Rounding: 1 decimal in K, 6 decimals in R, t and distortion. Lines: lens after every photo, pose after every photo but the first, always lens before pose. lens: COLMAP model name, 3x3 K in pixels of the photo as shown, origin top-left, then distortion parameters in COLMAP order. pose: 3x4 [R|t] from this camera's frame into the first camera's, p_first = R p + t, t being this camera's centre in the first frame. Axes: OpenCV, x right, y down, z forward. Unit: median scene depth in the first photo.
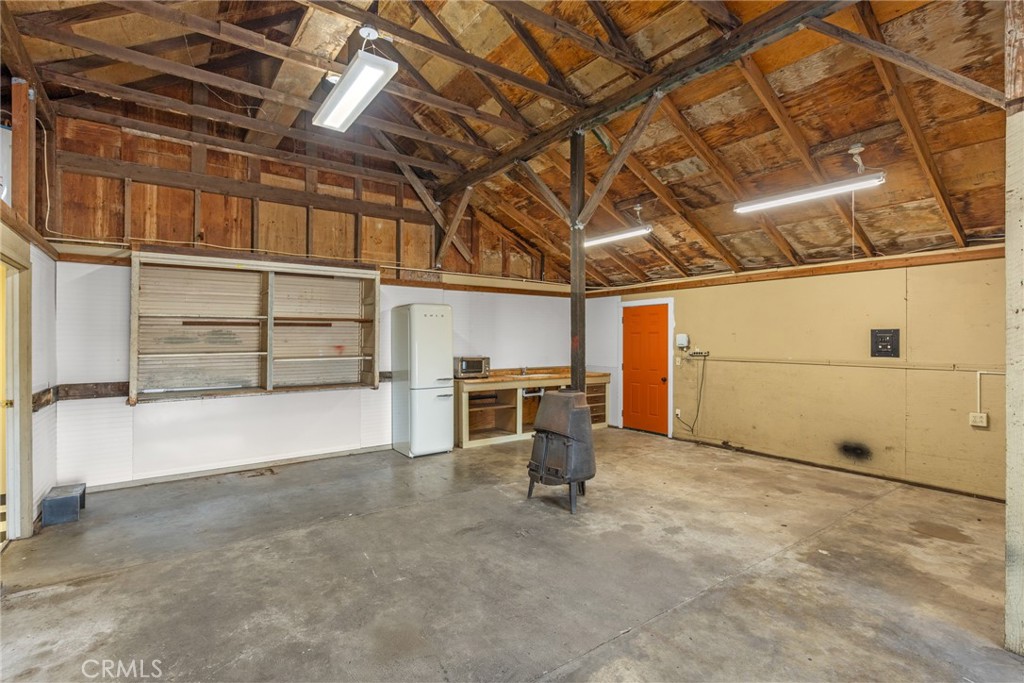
lens RADIAL K [[486.7, 0, 514.1], [0, 486.7, 336.5], [0, 0, 1]] dist [0.000597, 0.000444]
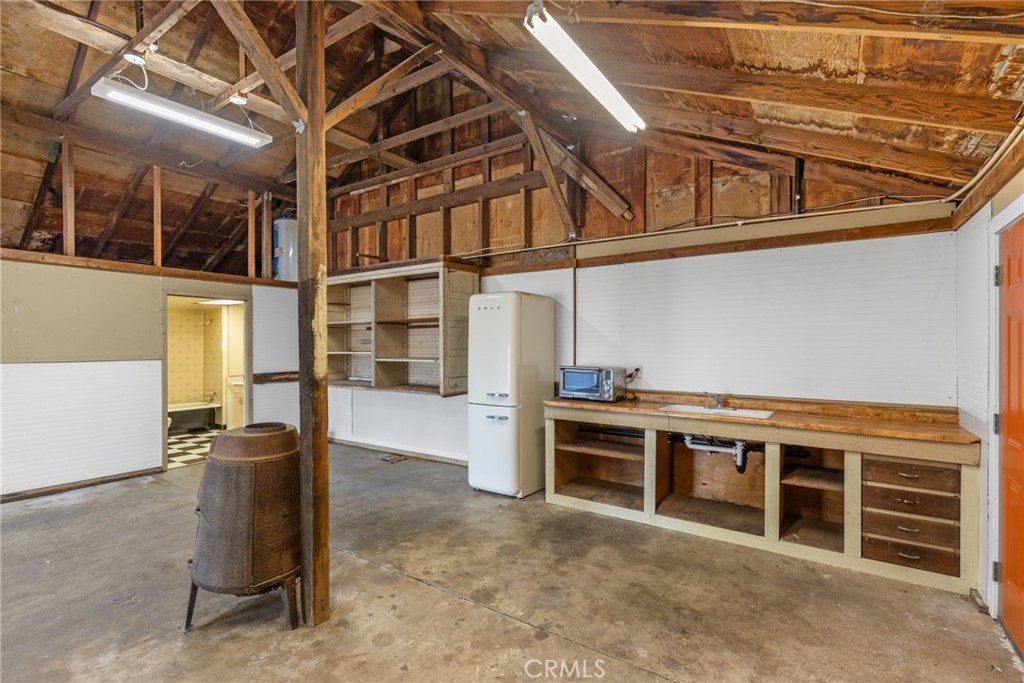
lens RADIAL K [[475.7, 0, 516.3], [0, 475.7, 344.5], [0, 0, 1]] dist [-0.002646, -0.000042]
pose [[0.333430, 0.001982, -0.942773, 0.571718], [0.007707, 0.999959, 0.004828, 0.010181], [0.942743, -0.008876, 0.333401, 0.846517]]
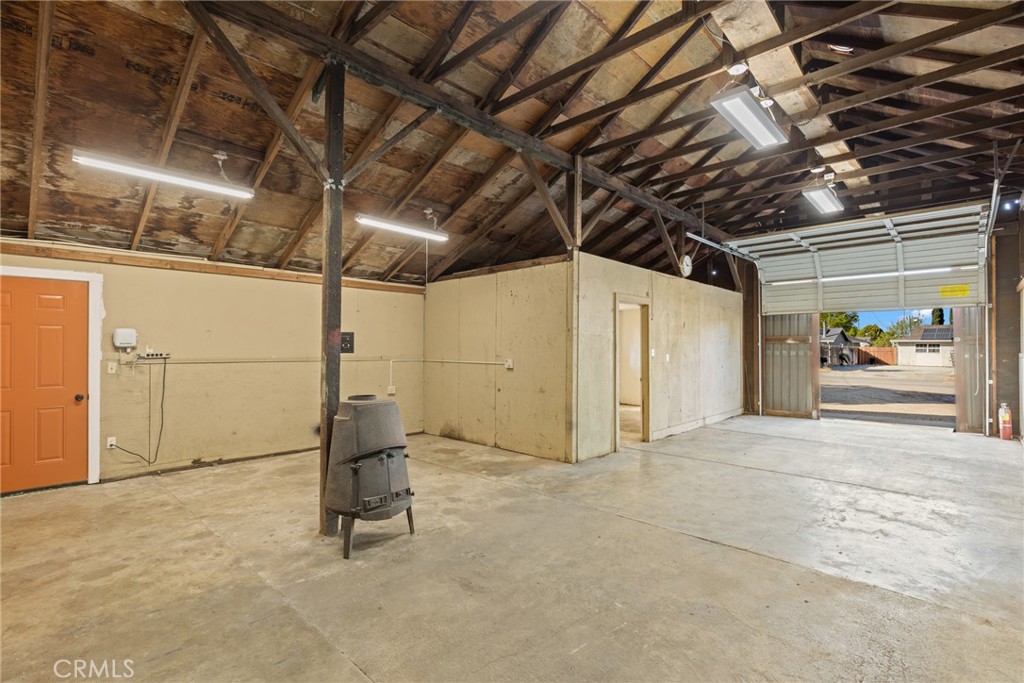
lens RADIAL K [[475.7, 0, 516.3], [0, 475.7, 344.5], [0, 0, 1]] dist [-0.002646, -0.000042]
pose [[-0.177274, 0.006194, 0.984142, -0.535000], [-0.008034, 0.999938, -0.007741, 0.022838], [-0.984129, -0.009279, -0.177213, 0.690716]]
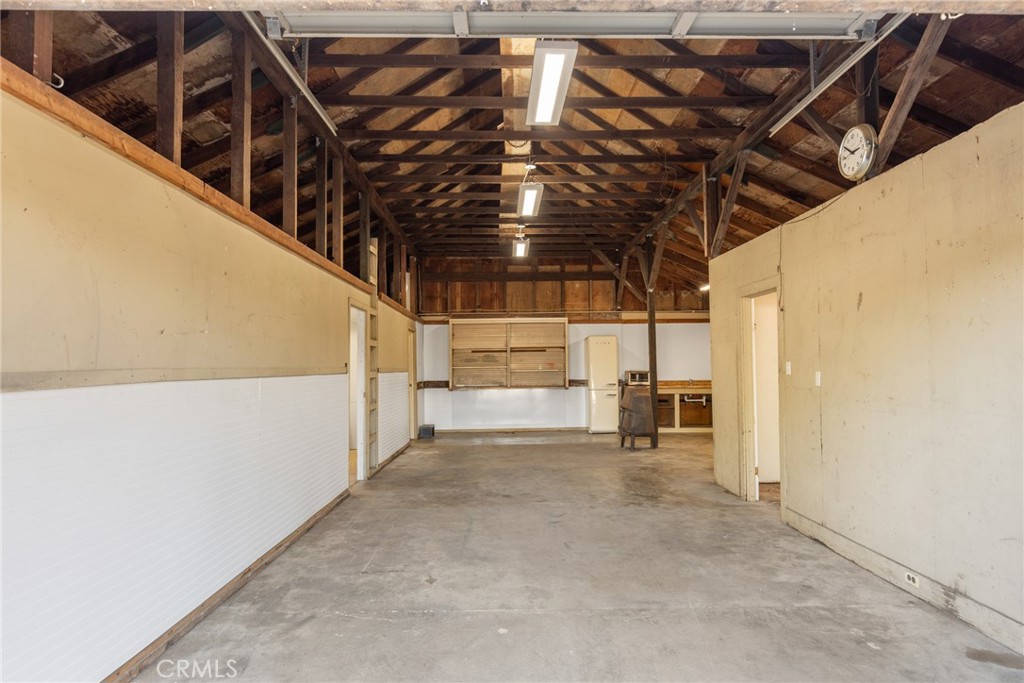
lens RADIAL K [[638.6, 0, 512.0], [0, 638.6, 341.5], [0, 0, 1]] dist [0.000218, 0.000058]
pose [[0.818180, -0.030171, -0.574170, 0.815899], [0.013230, 0.999346, -0.033661, 0.017152], [0.574810, 0.019945, 0.818044, -0.883663]]
